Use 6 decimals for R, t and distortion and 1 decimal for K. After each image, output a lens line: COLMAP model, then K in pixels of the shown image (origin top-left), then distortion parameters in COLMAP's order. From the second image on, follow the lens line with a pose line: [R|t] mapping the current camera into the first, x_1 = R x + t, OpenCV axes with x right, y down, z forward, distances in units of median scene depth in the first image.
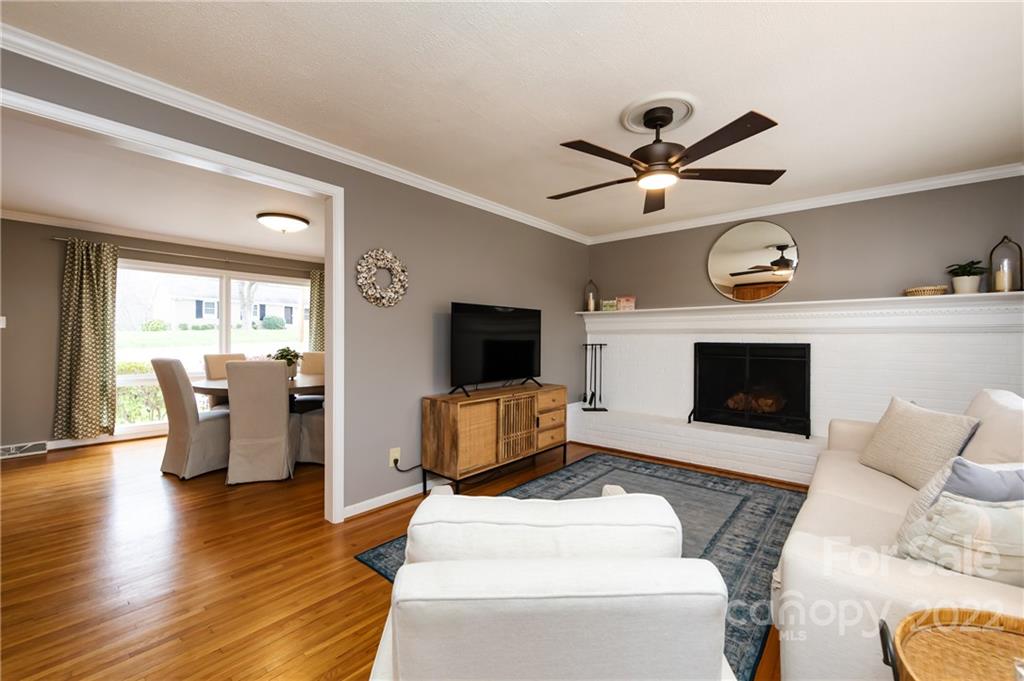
lens RADIAL K [[421.9, 0, 515.6], [0, 421.9, 338.8], [0, 0, 1]] dist [-0.001233, 0.000257]
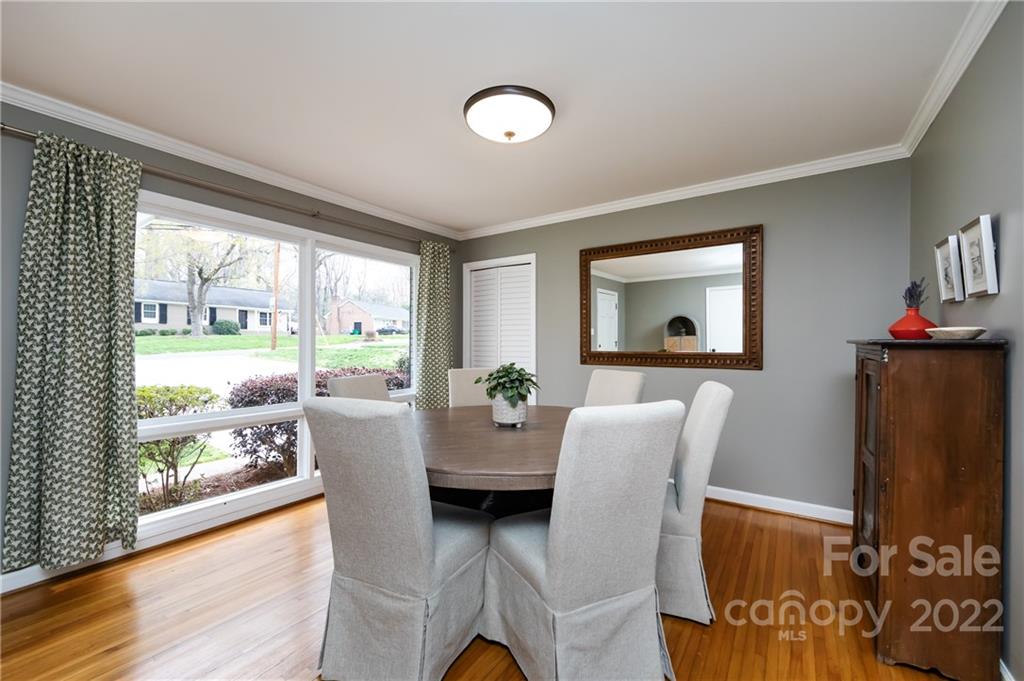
lens RADIAL K [[406.4, 0, 507.5], [0, 406.4, 343.3], [0, 0, 1]] dist [0.000963, -0.001179]
pose [[0.992952, -0.004023, 0.118445, -0.482922], [0.004296, 0.999989, -0.002056, -0.003152], [-0.118435, 0.002550, 0.992958, 0.400515]]
